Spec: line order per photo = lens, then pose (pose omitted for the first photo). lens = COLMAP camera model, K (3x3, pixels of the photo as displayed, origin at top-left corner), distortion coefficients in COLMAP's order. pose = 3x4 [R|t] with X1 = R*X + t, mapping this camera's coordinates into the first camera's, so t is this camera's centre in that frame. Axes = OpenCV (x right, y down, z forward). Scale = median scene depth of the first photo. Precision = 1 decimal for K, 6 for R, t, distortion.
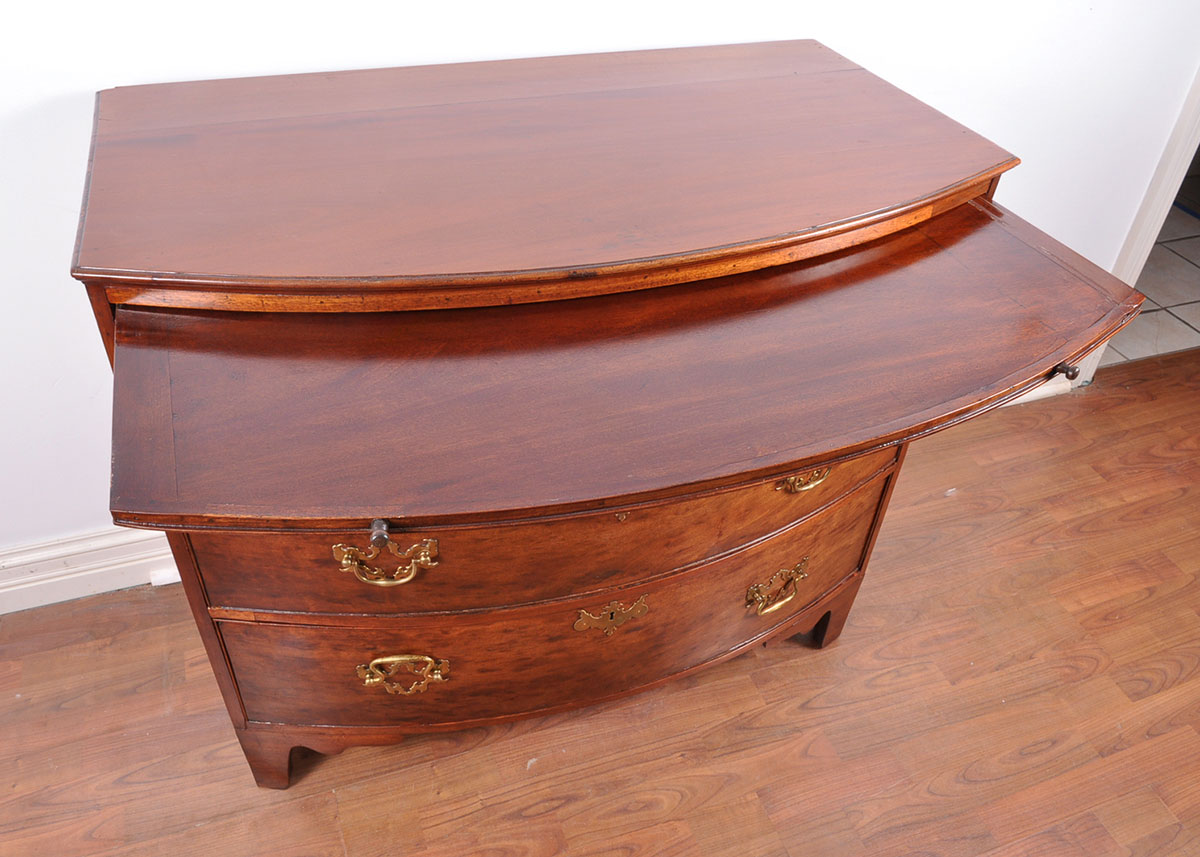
lens RADIAL K [[942.4, 0, 566.5], [0, 942.4, 426.4], [0, 0, 1]] dist [-0.034050, -0.022855]
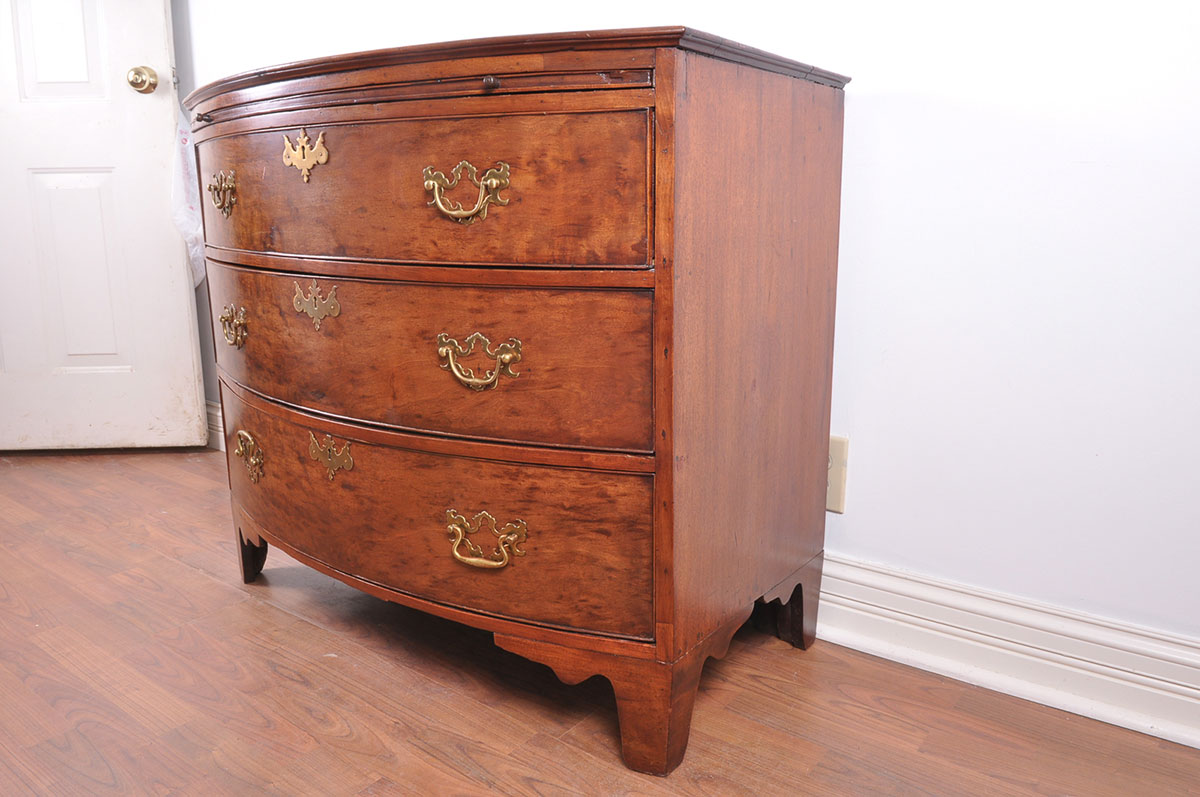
lens RADIAL K [[885.2, 0, 599.2], [0, 885.2, 397.6], [0, 0, 1]] dist [-0.037391, -0.006803]
pose [[0.553176, 0.142789, -0.820736, 1.068781], [-0.506925, 0.839501, -0.195614, 0.189404], [0.661077, 0.524260, 0.536776, 0.624574]]
